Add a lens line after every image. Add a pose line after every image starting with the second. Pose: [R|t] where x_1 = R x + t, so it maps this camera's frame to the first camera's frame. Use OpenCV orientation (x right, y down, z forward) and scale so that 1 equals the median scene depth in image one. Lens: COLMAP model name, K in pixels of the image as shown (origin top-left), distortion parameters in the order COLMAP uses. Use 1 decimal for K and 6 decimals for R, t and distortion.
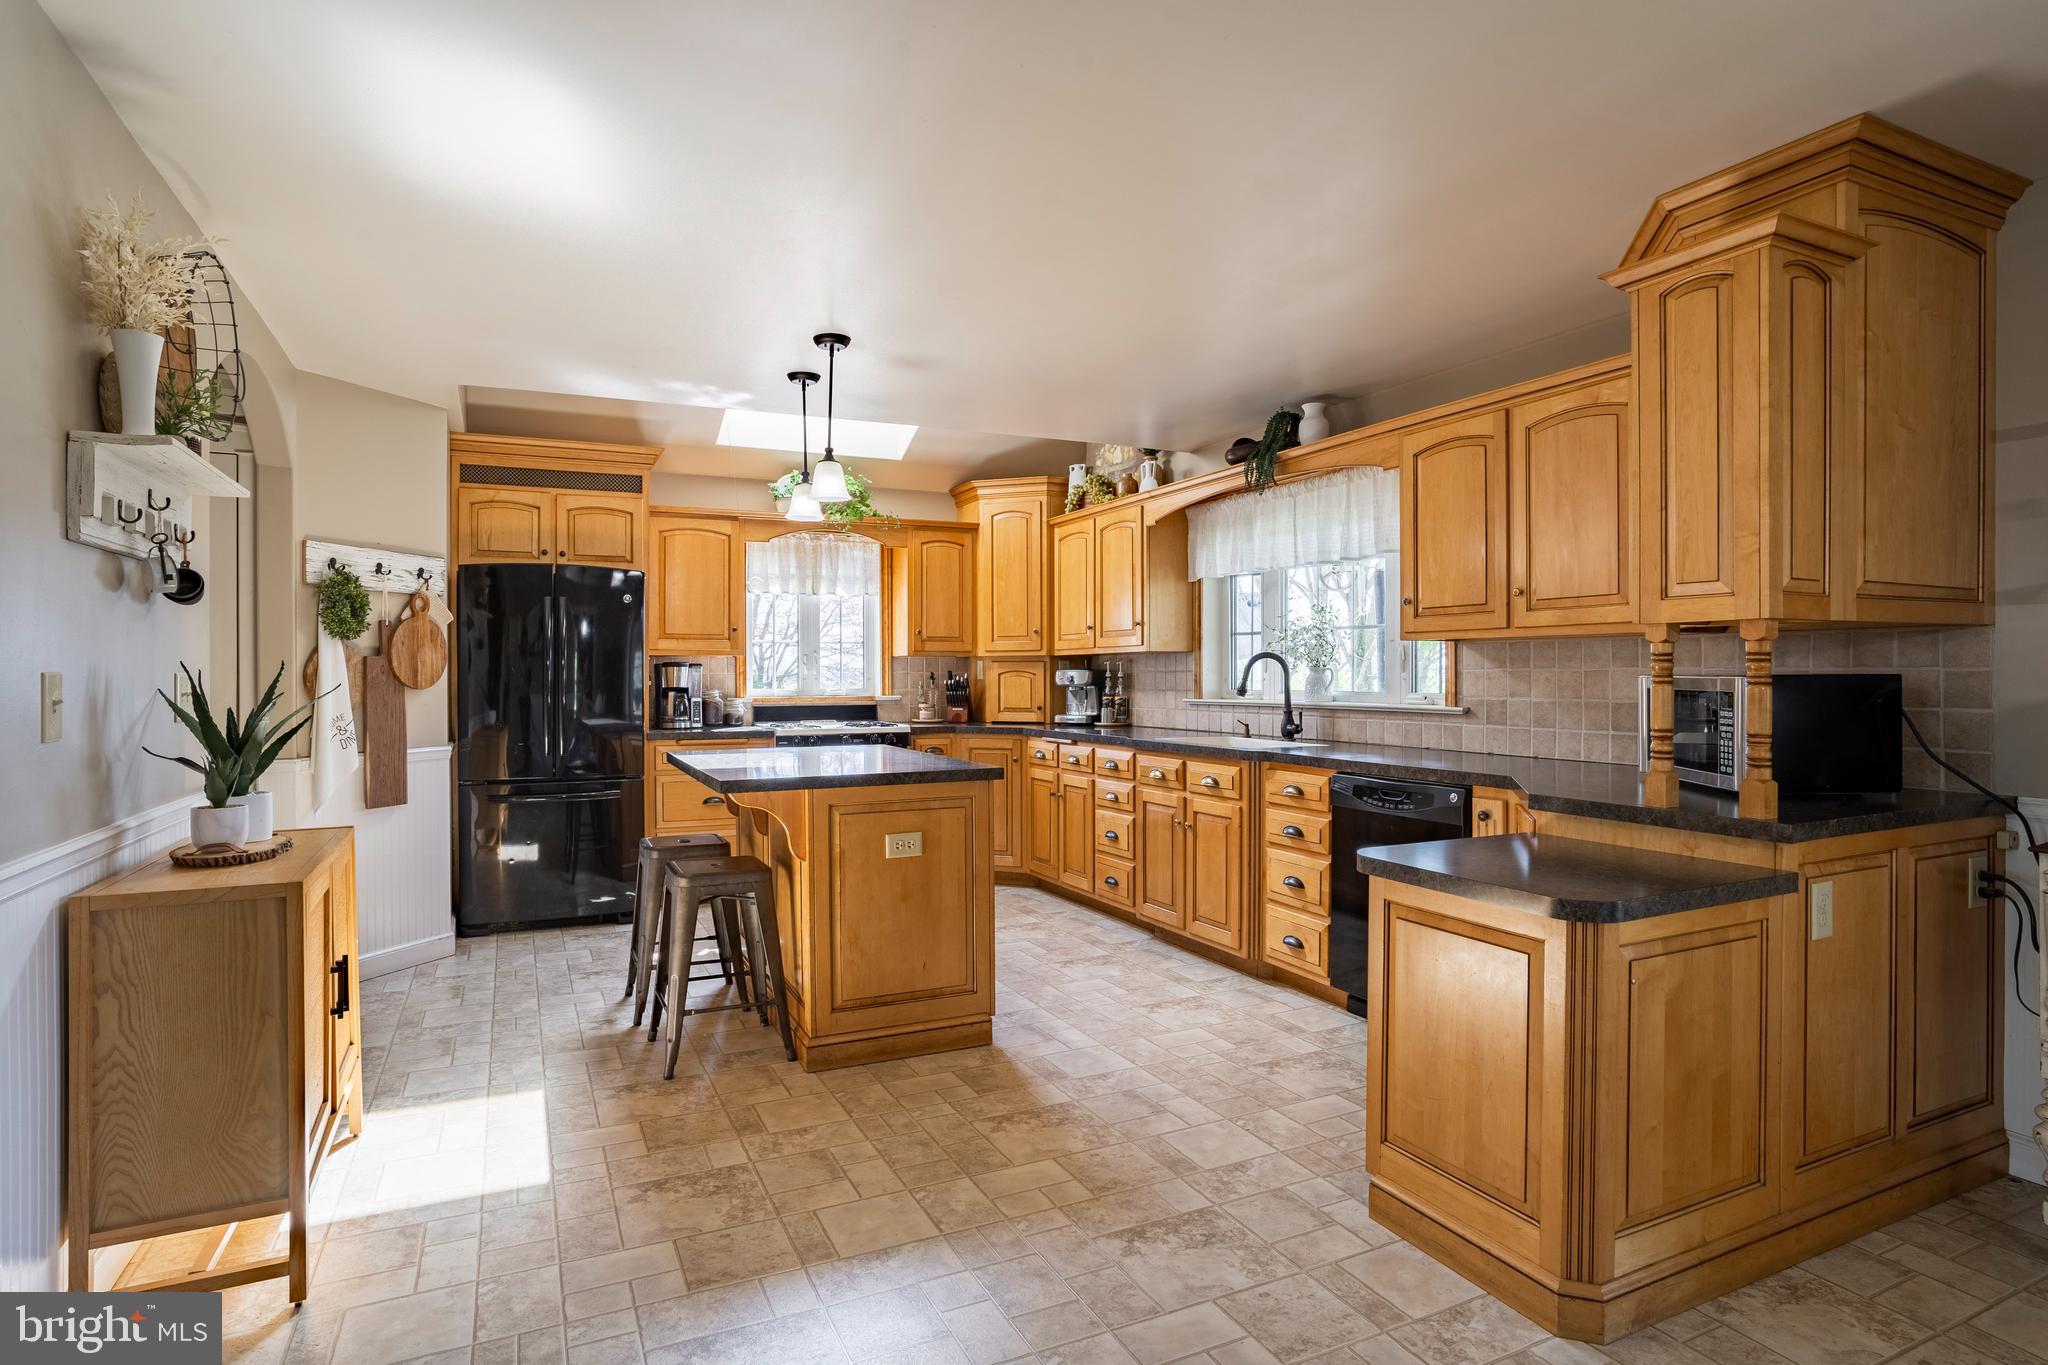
lens RADIAL K [[1103.4, 0, 1033.4], [0, 1103.4, 671.2], [0, 0, 1]] dist [-0.002888, 0.003688]
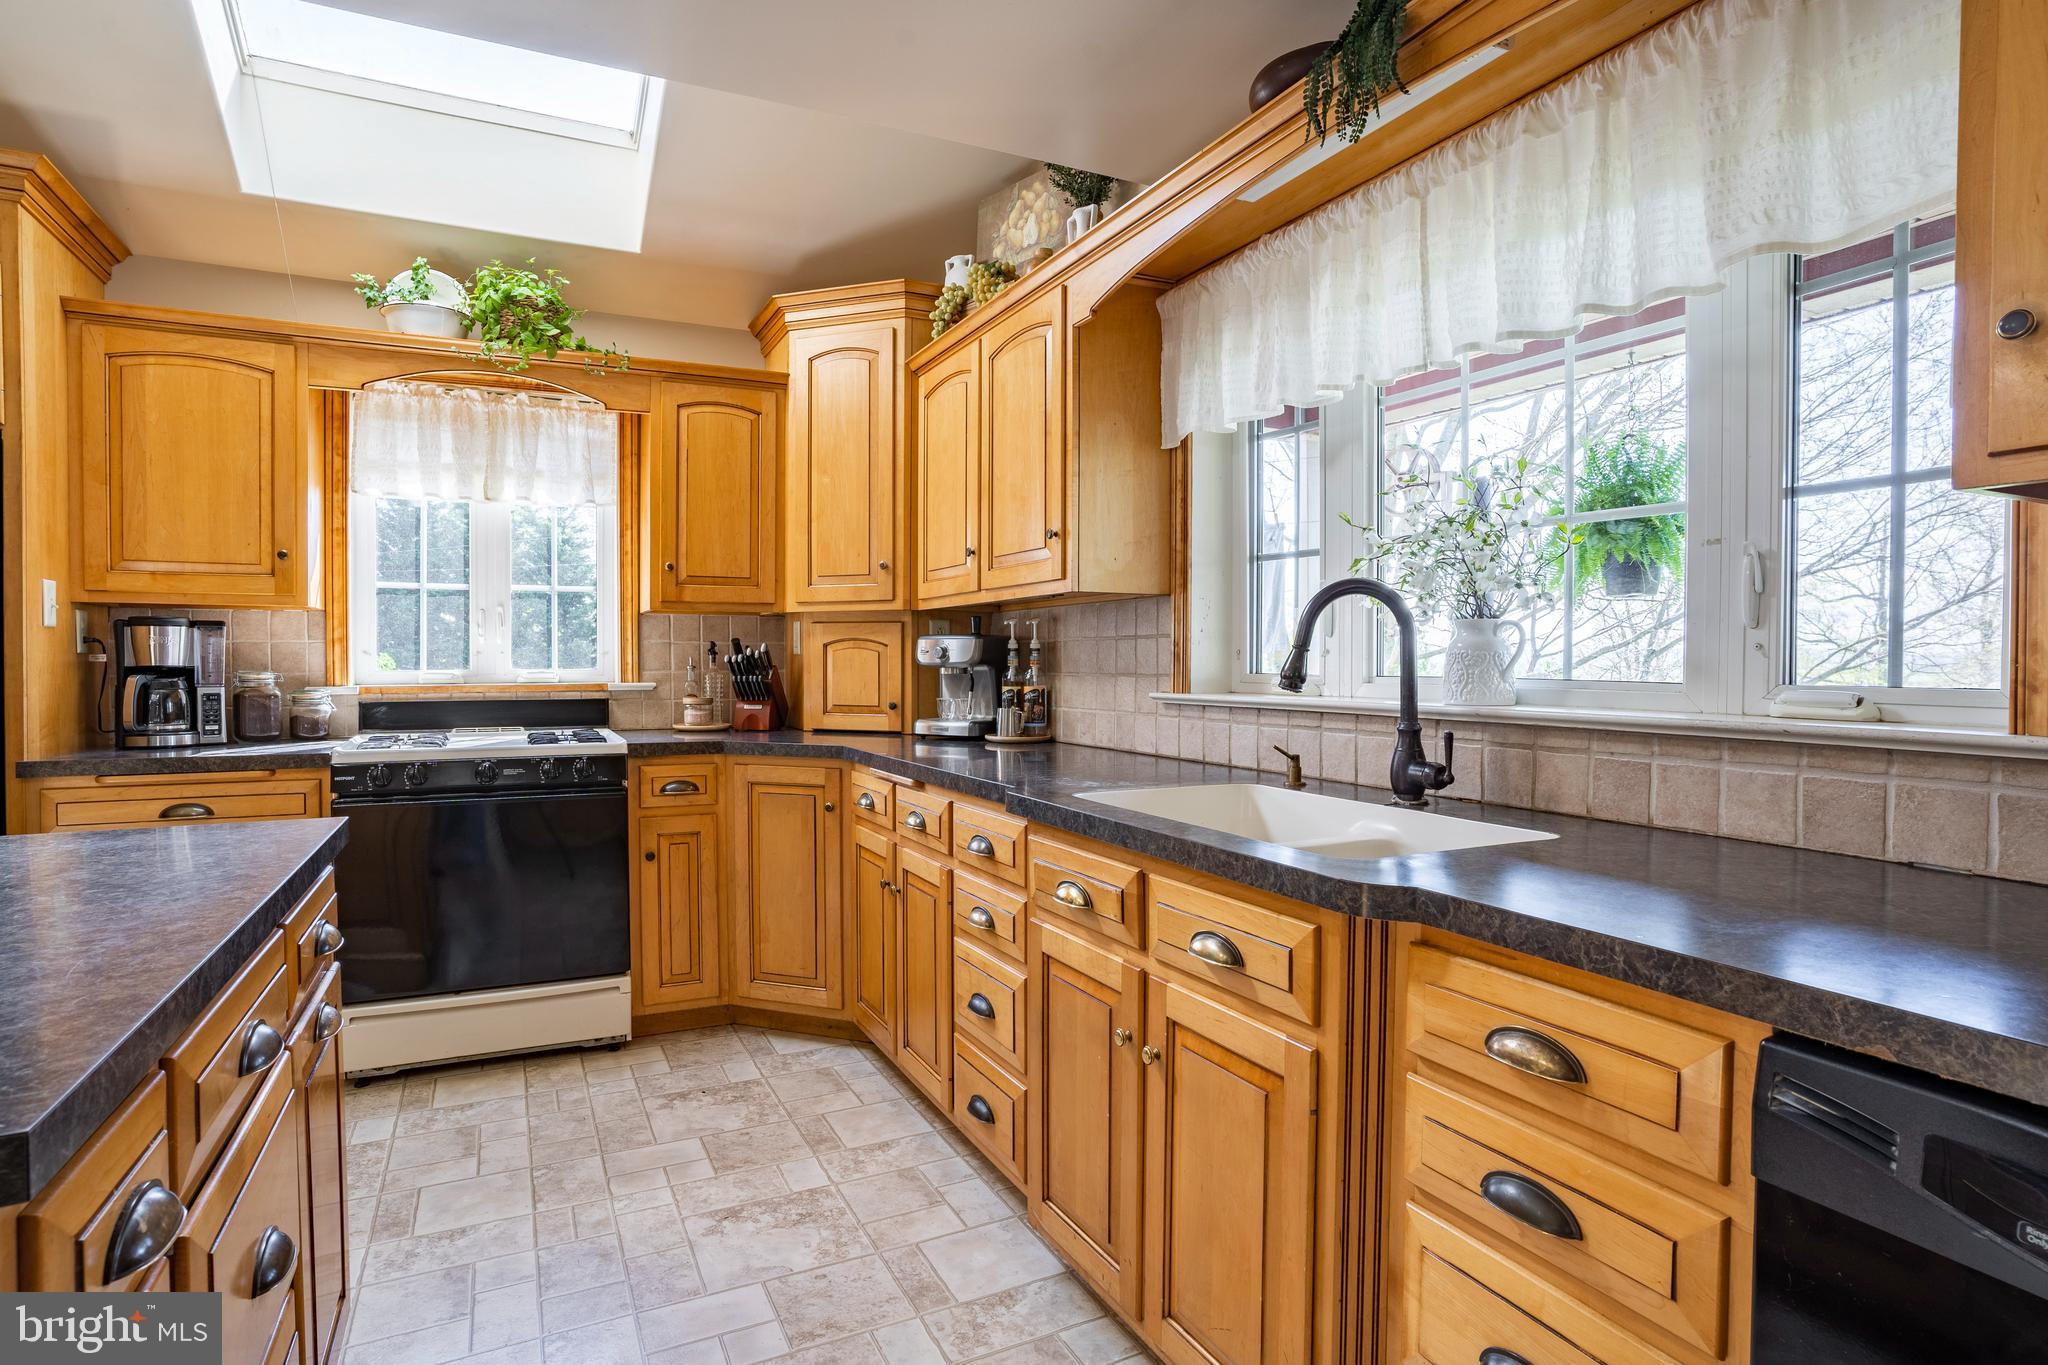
lens RADIAL K [[1081.4, 0, 1026.1], [0, 1081.4, 674.0], [0, 0, 1]] dist [-0.041546, 0.017855]
pose [[0.999959, 0.003873, 0.008170, 0.084285], [-0.004015, 0.999839, 0.017505, 0.009432], [-0.008101, -0.017537, 0.999813, 0.572887]]
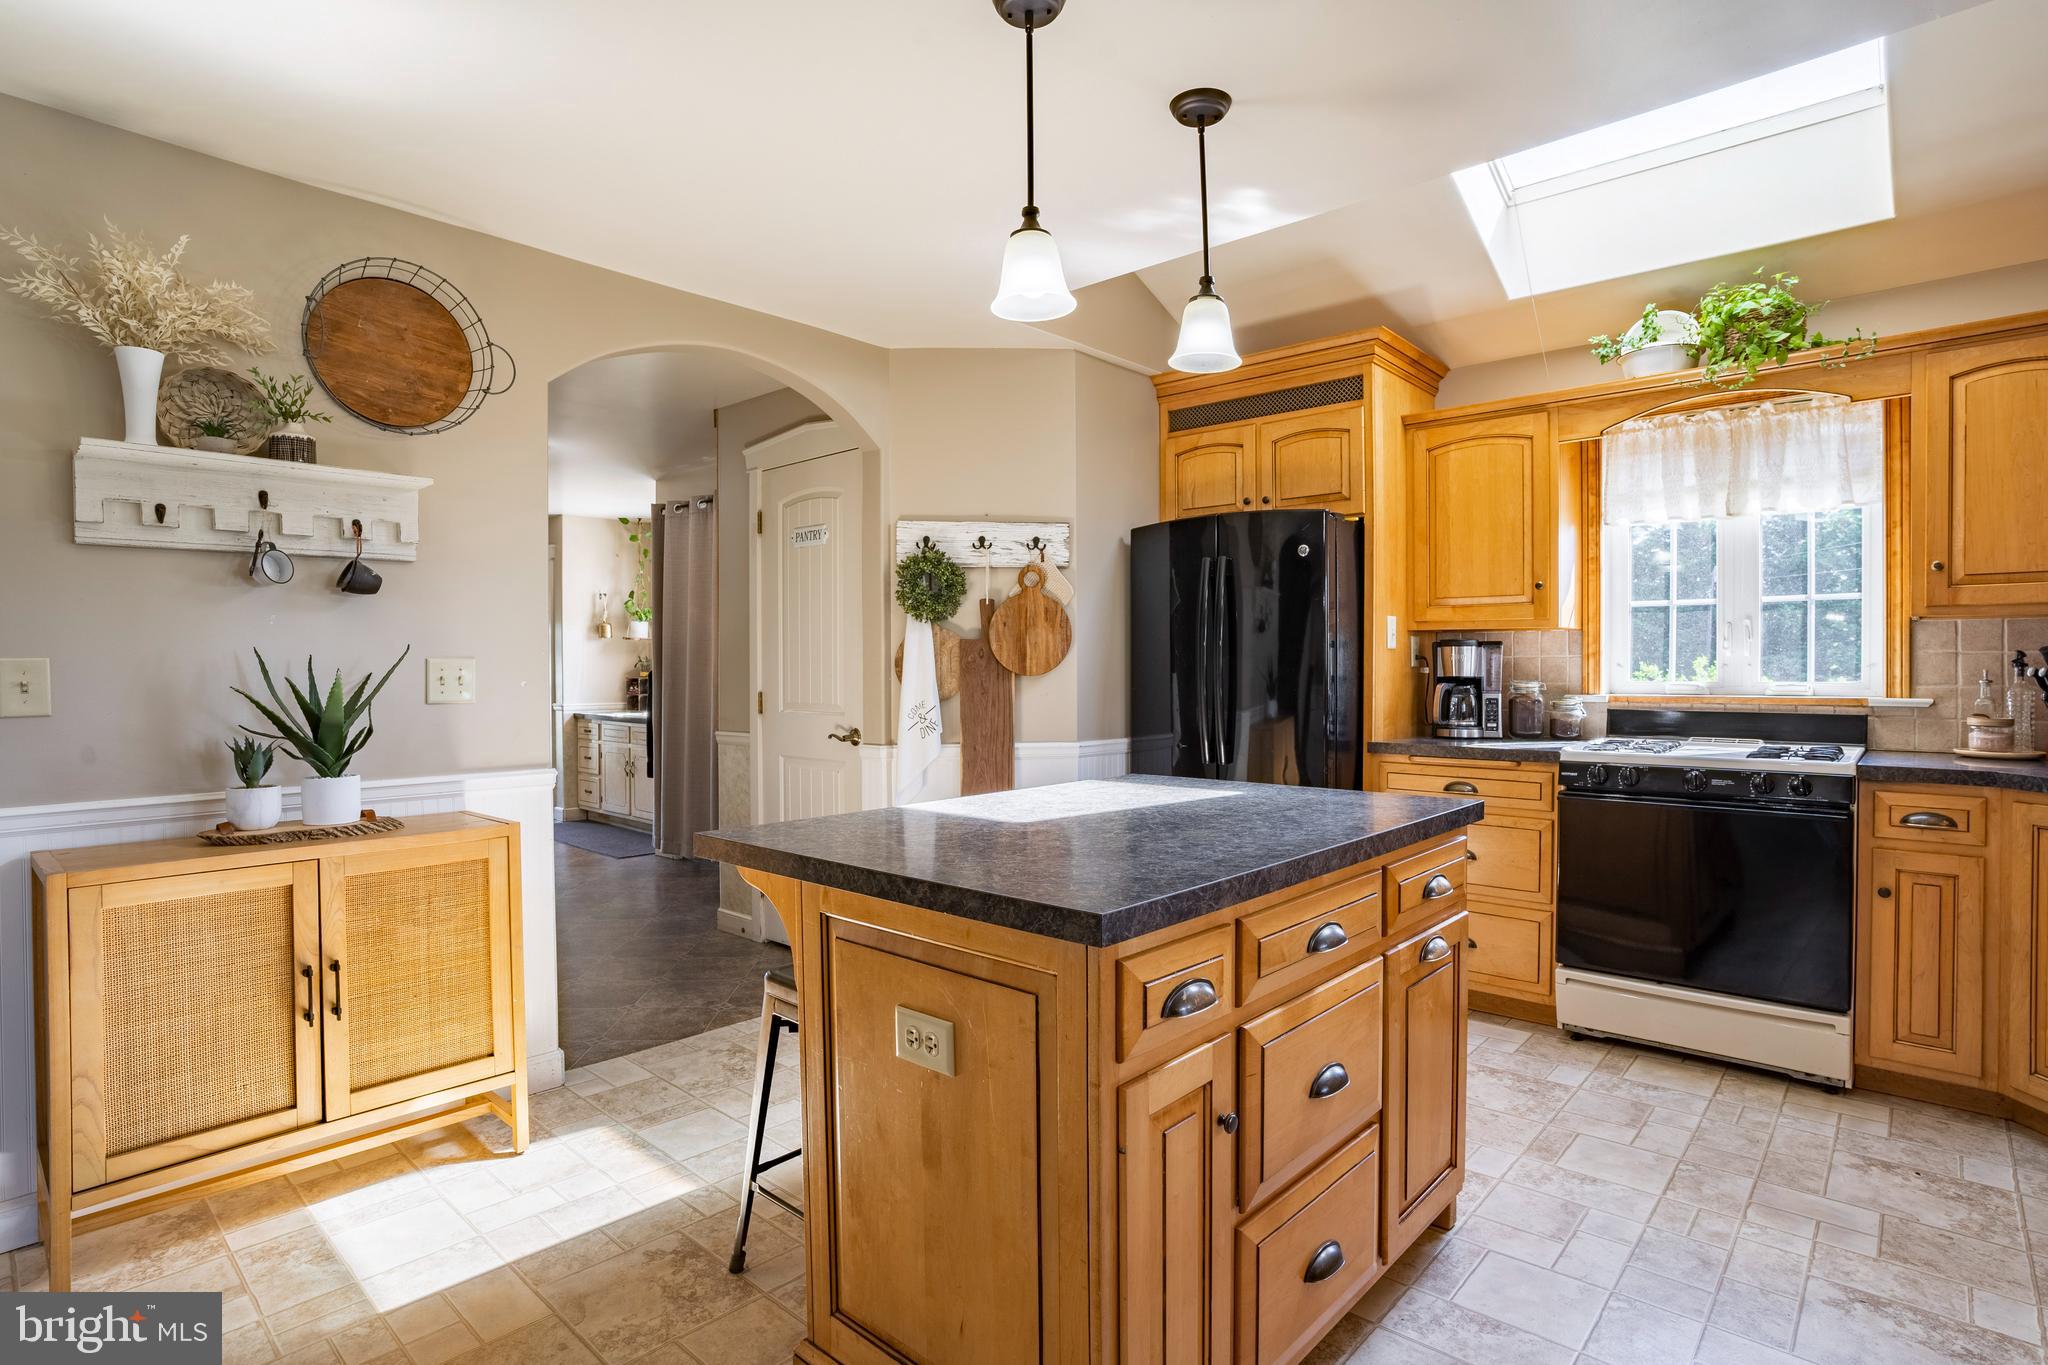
lens RADIAL K [[1038.8, 0, 1035.1], [0, 1038.8, 672.1], [0, 0, 1]] dist [-0.052488, 0.017040]
pose [[0.378169, 0.008757, -0.925695, 0.185701], [0.004367, 0.999927, 0.011243, 0.004411], [0.925726, -0.008294, 0.378104, 0.589582]]
